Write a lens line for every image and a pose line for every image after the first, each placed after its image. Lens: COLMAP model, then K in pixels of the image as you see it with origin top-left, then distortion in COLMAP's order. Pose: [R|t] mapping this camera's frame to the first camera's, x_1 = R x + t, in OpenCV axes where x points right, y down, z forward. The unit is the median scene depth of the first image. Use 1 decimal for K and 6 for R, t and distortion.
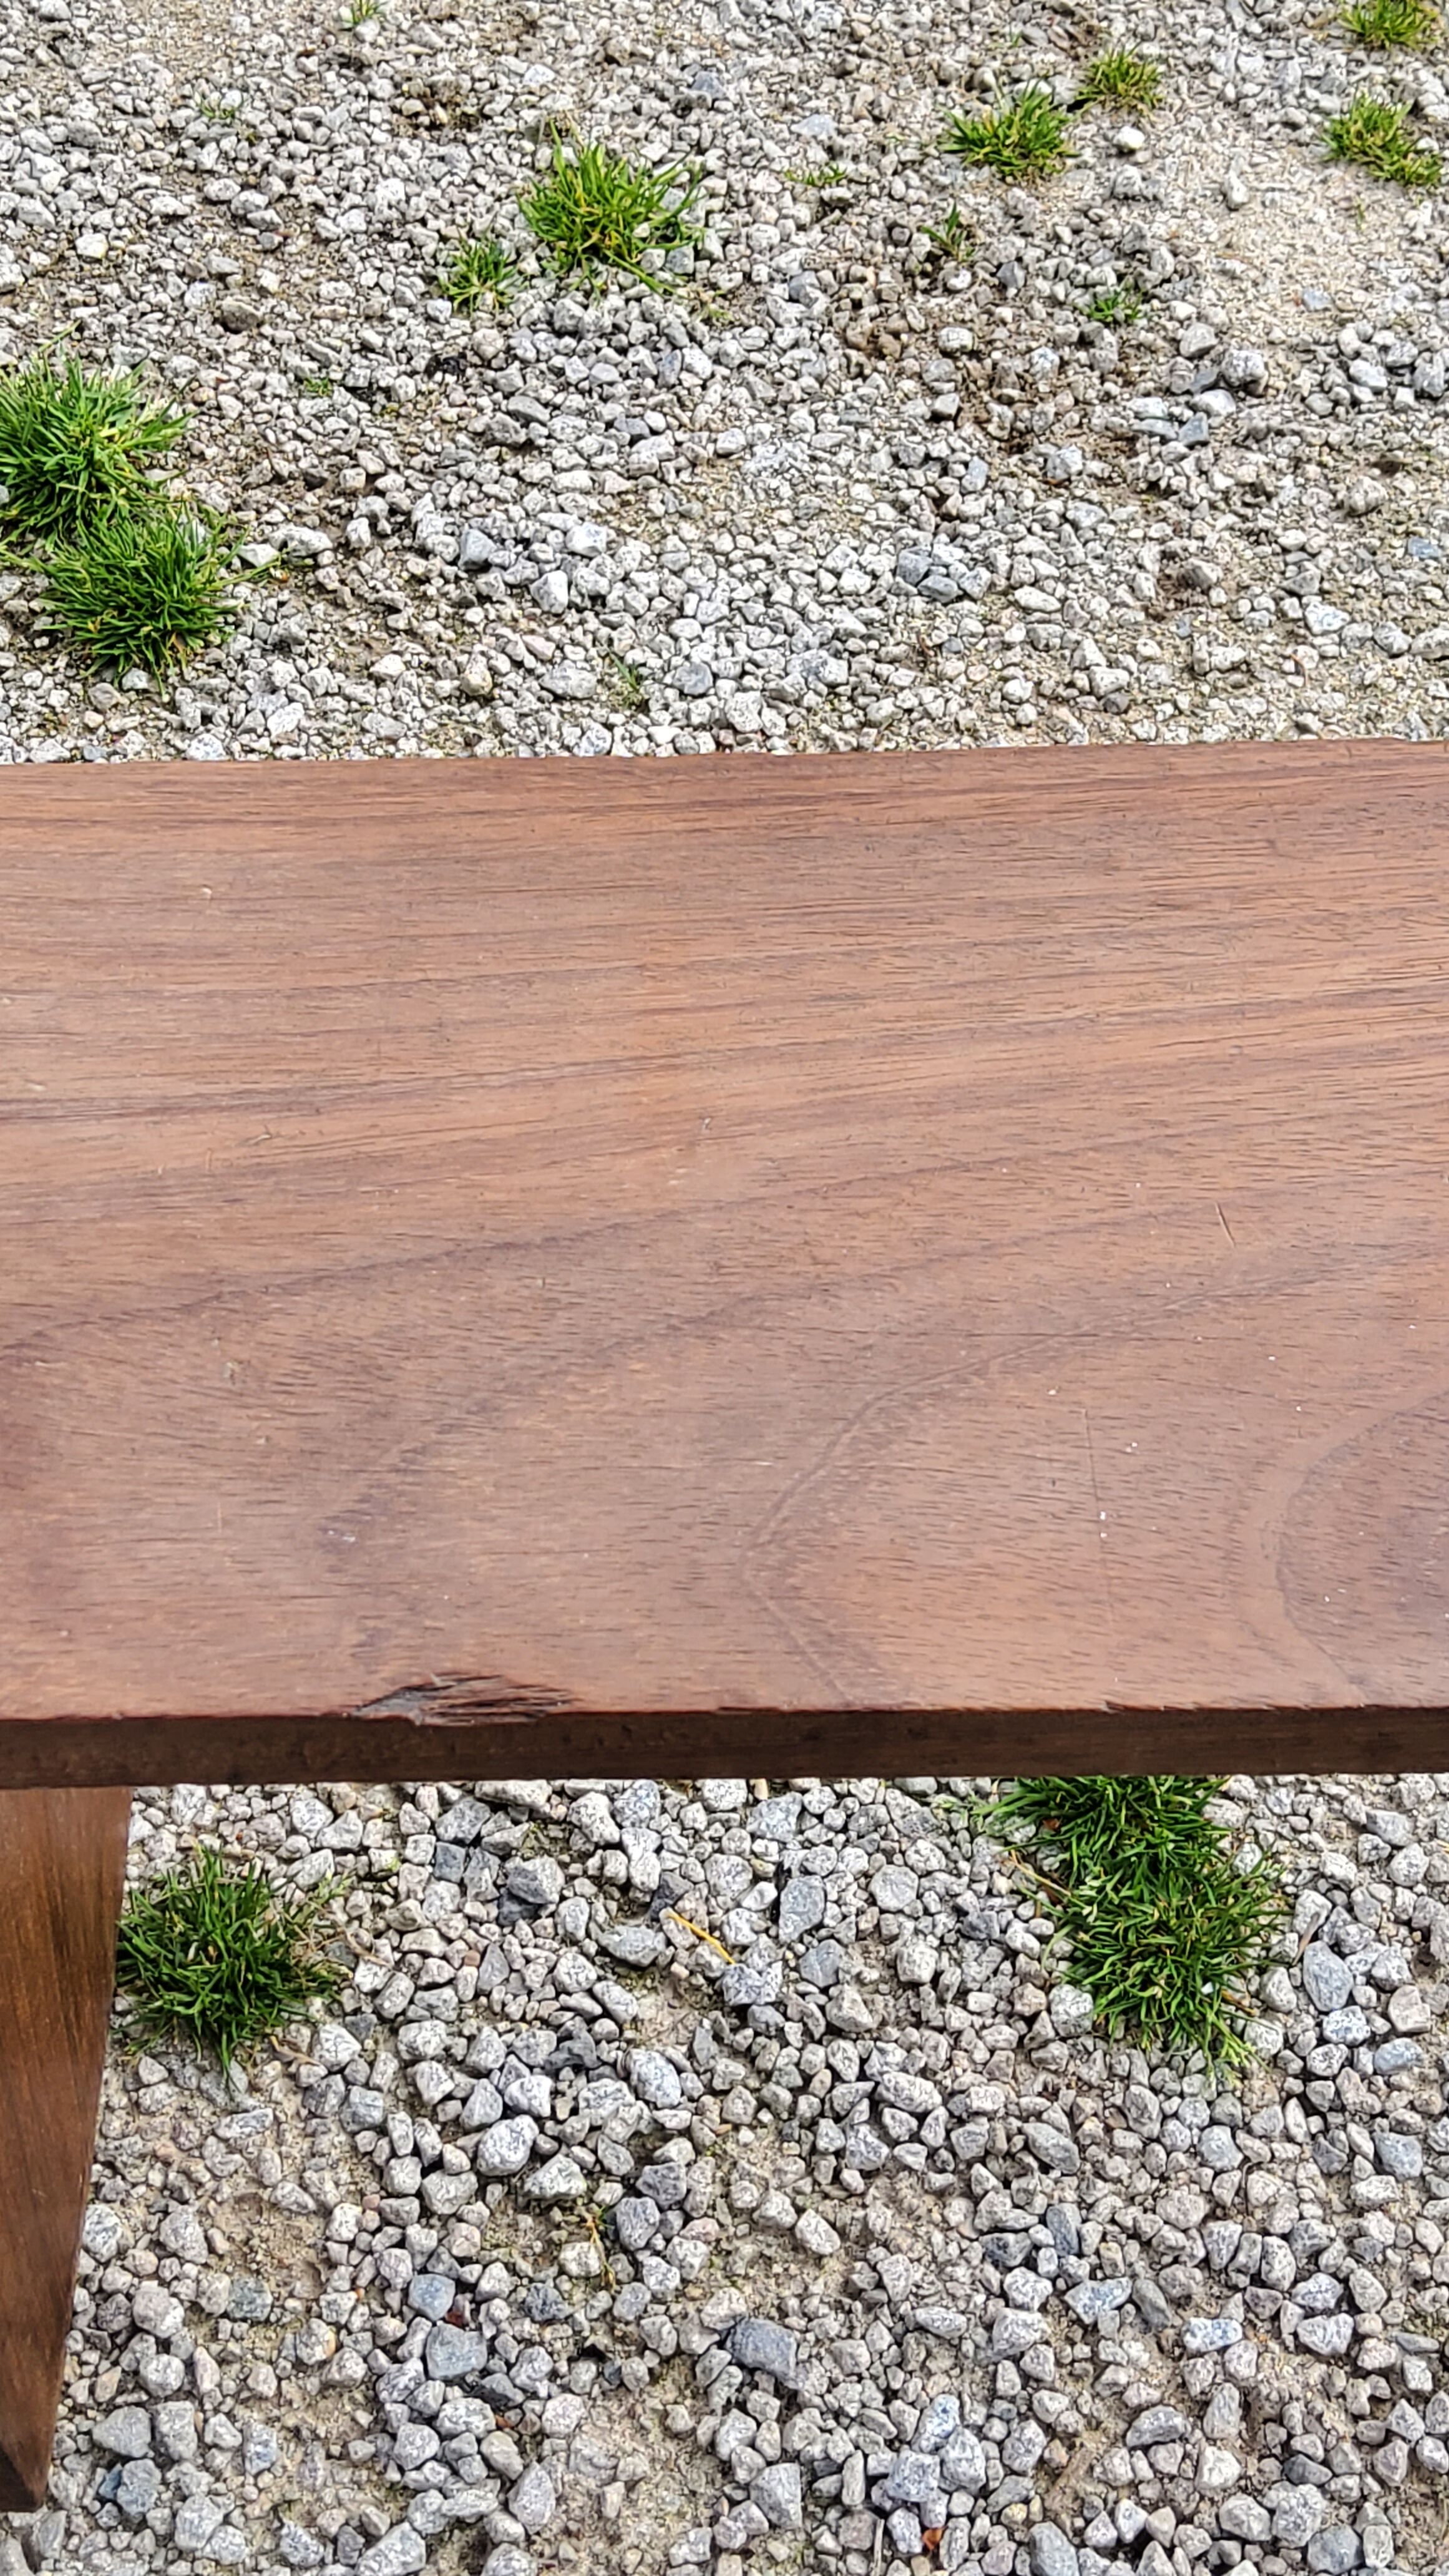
lens RADIAL K [[3861.1, 0, 743.4], [0, 3861.1, 1289.0], [0, 0, 1]] dist [0.116287, 0.000000]
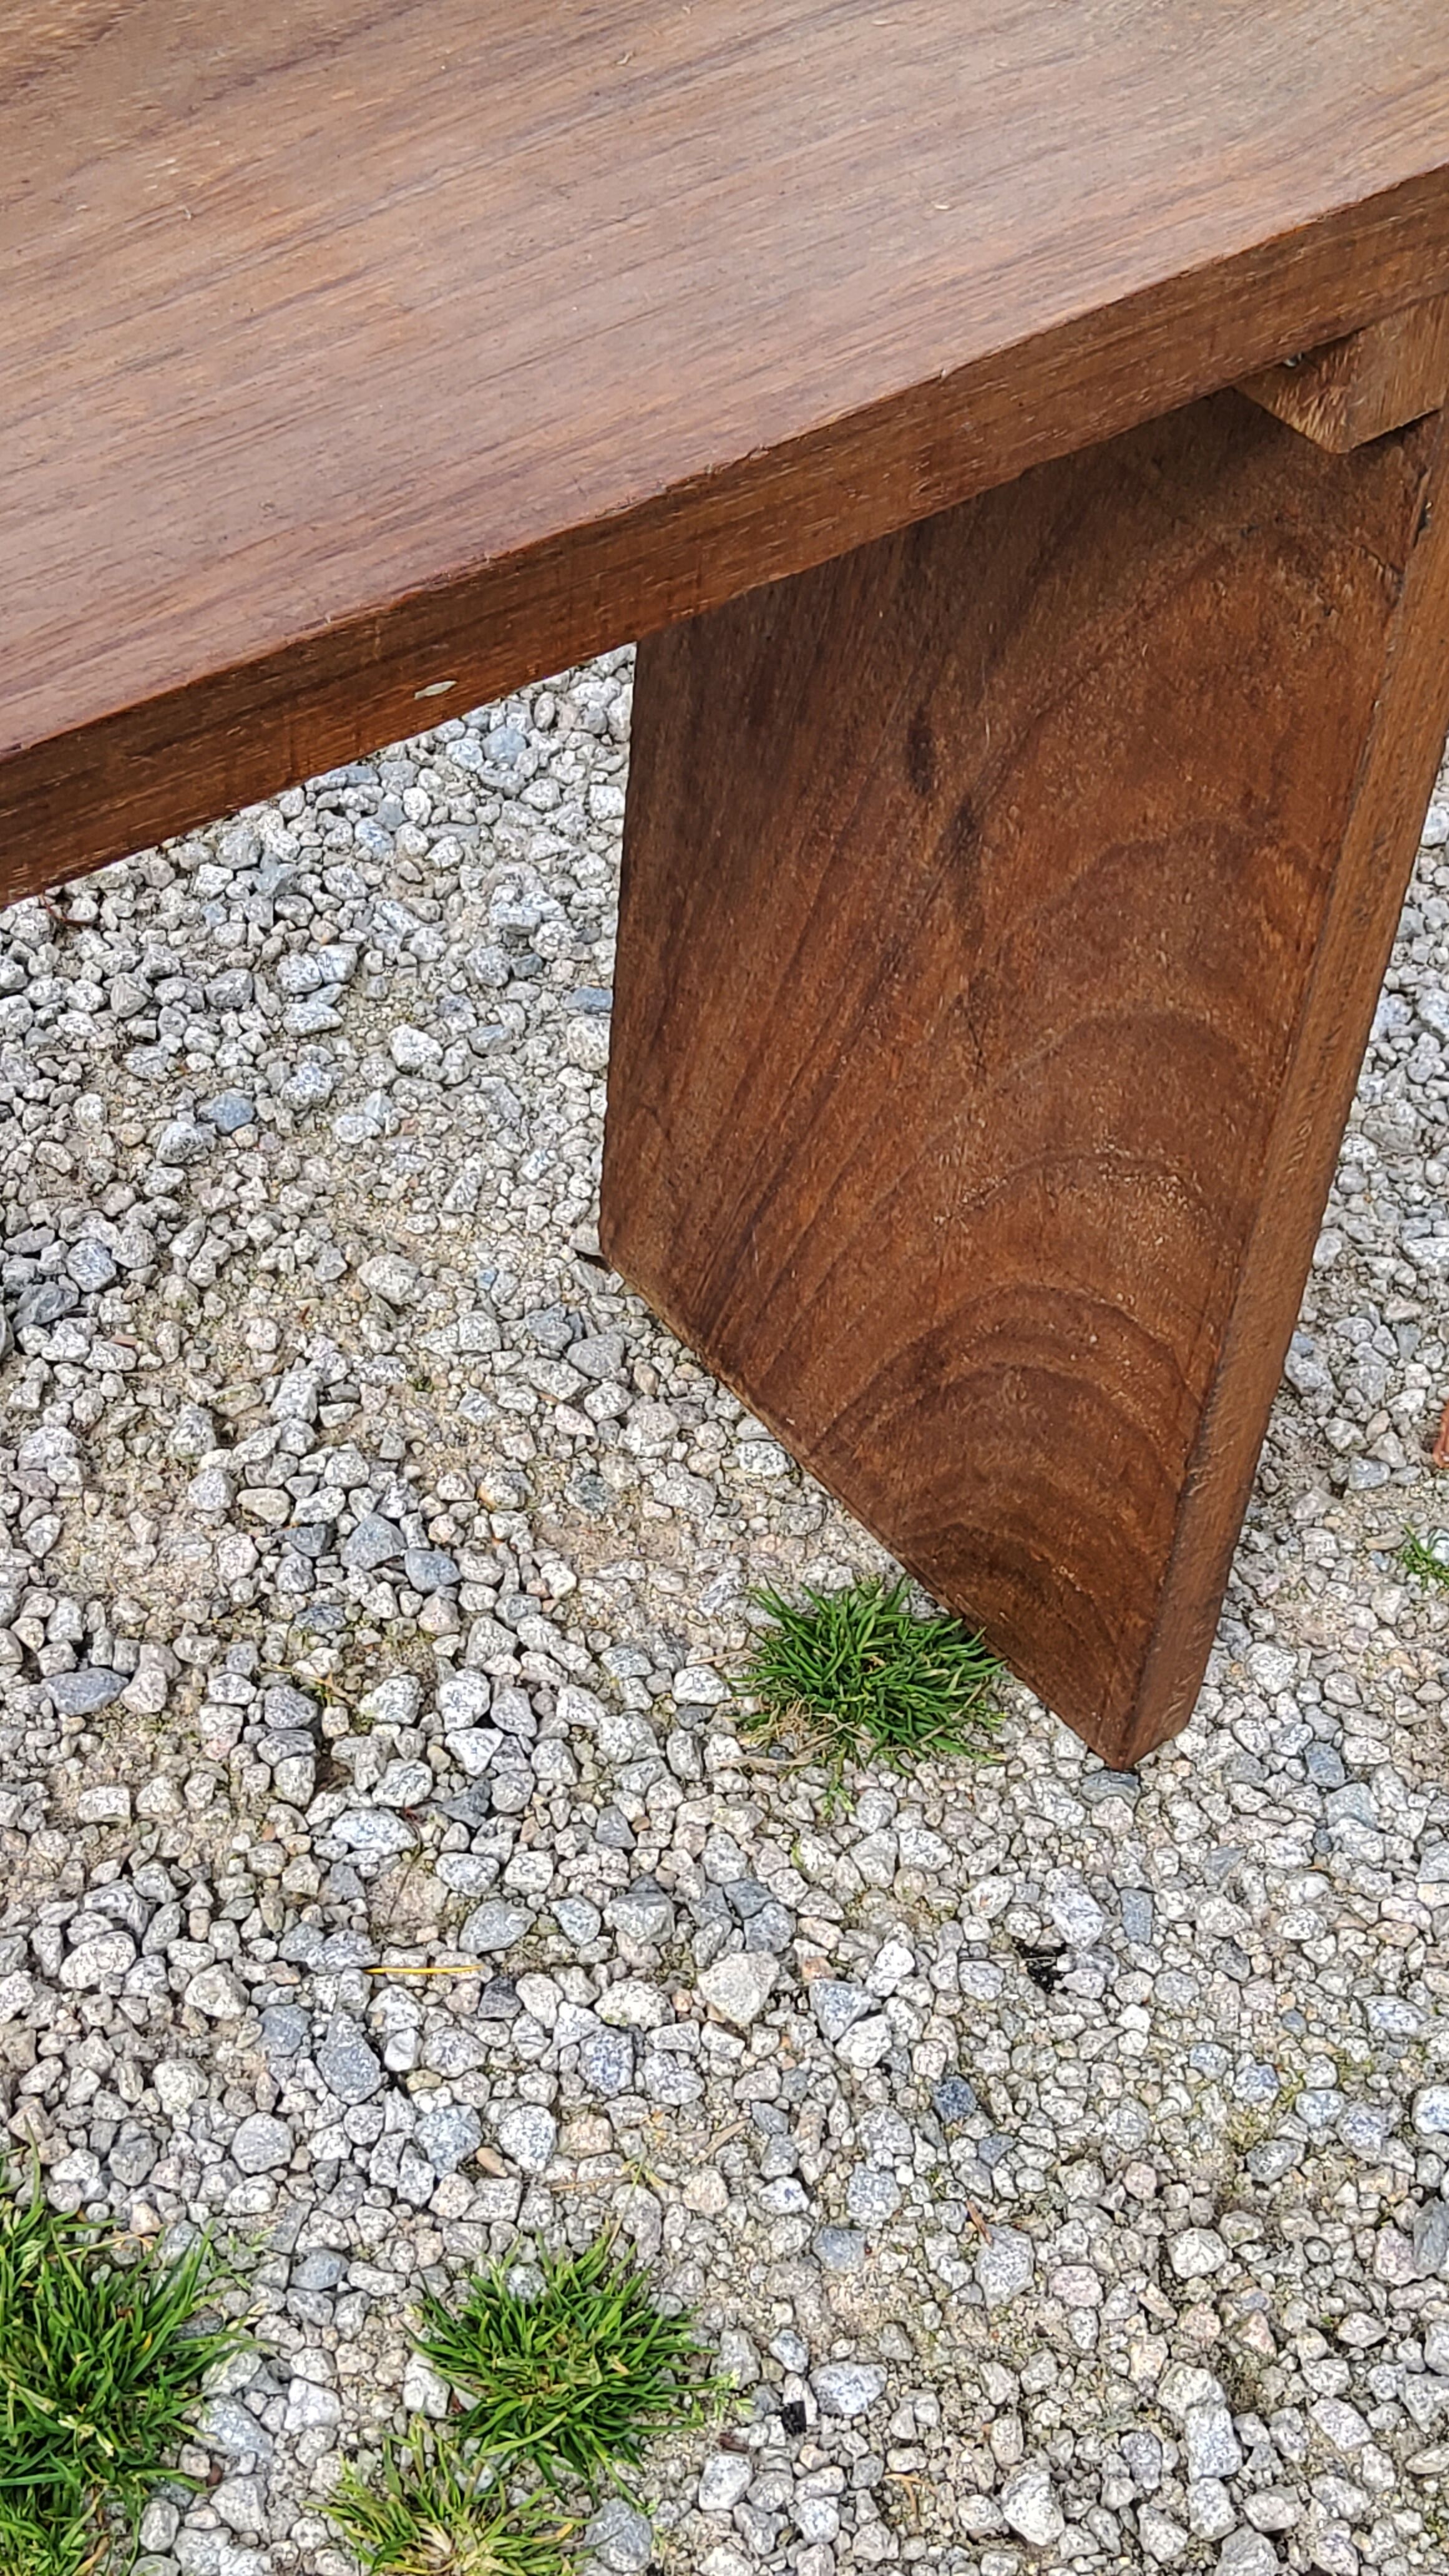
lens RADIAL K [[3861.1, 0, 728.7], [0, 3861.1, 1293.1], [0, 0, 1]] dist [0.116287, 0.000000]
pose [[-0.777630, 0.446120, -0.443023, 0.235693], [-0.540287, -0.113811, 0.833749, -0.524009], [0.321531, 0.887707, 0.329536, 0.632876]]
